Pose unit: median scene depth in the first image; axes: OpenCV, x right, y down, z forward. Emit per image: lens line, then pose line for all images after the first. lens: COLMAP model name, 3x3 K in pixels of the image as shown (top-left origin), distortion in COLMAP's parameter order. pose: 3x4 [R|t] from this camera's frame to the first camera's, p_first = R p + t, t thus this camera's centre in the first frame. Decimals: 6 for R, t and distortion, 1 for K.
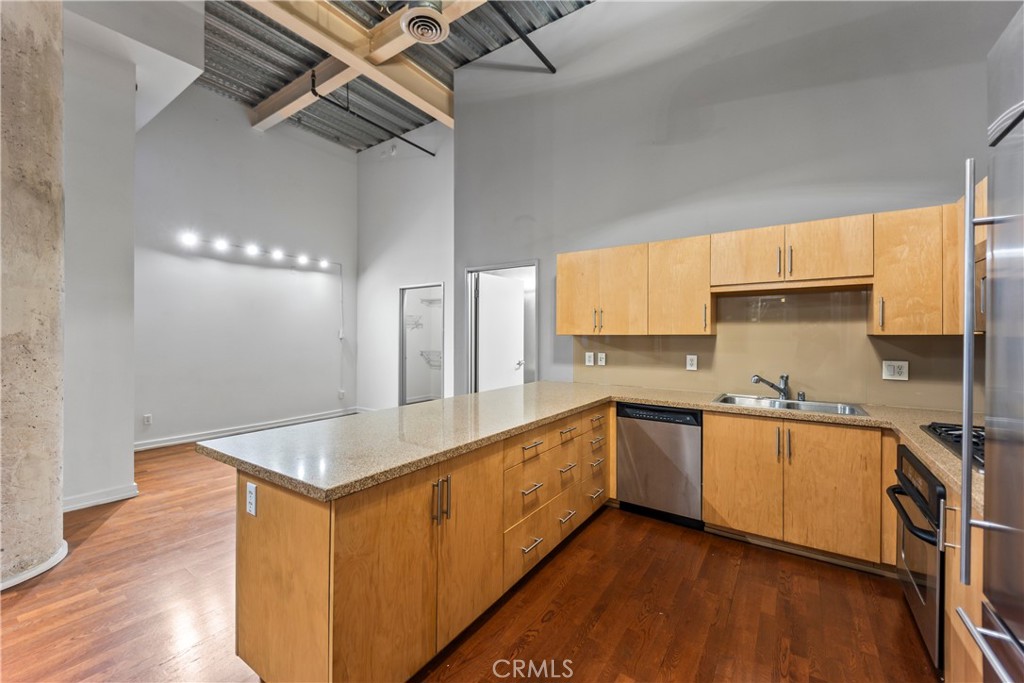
lens RADIAL K [[415.0, 0, 510.7], [0, 415.0, 336.9], [0, 0, 1]] dist [0.004794, 0.000023]
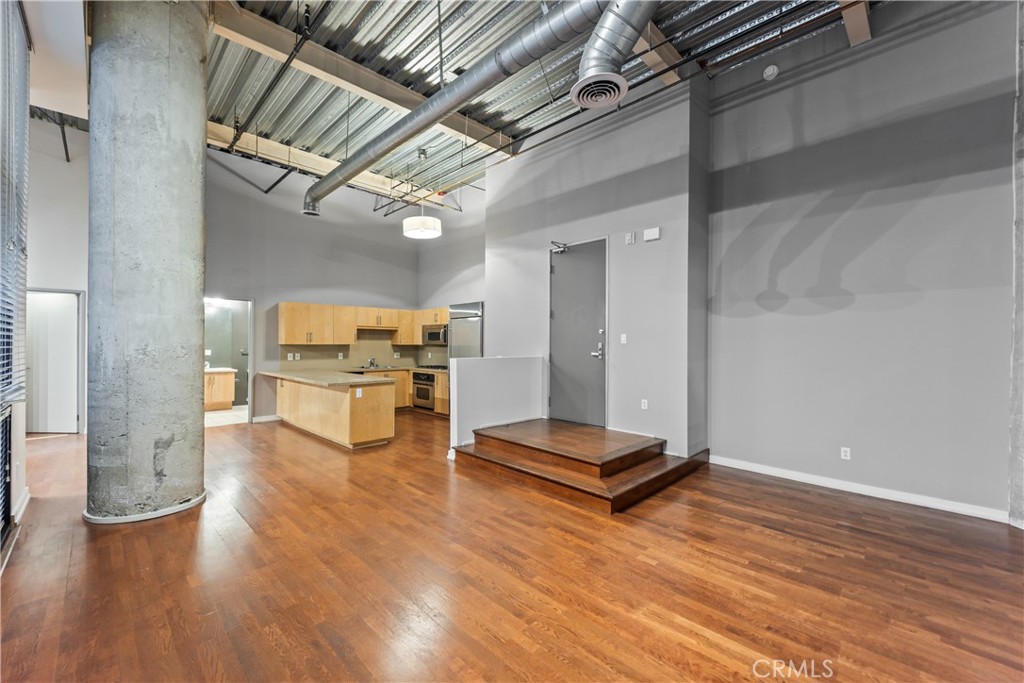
lens RADIAL K [[415.0, 0, 514.7], [0, 415.0, 341.8], [0, 0, 1]] dist [0.004794, 0.000023]
pose [[0.184109, -0.000095, 0.982906, -1.931837], [-0.004761, 0.999988, 0.000988, -0.030467], [-0.982894, -0.004861, 0.184106, -0.476260]]
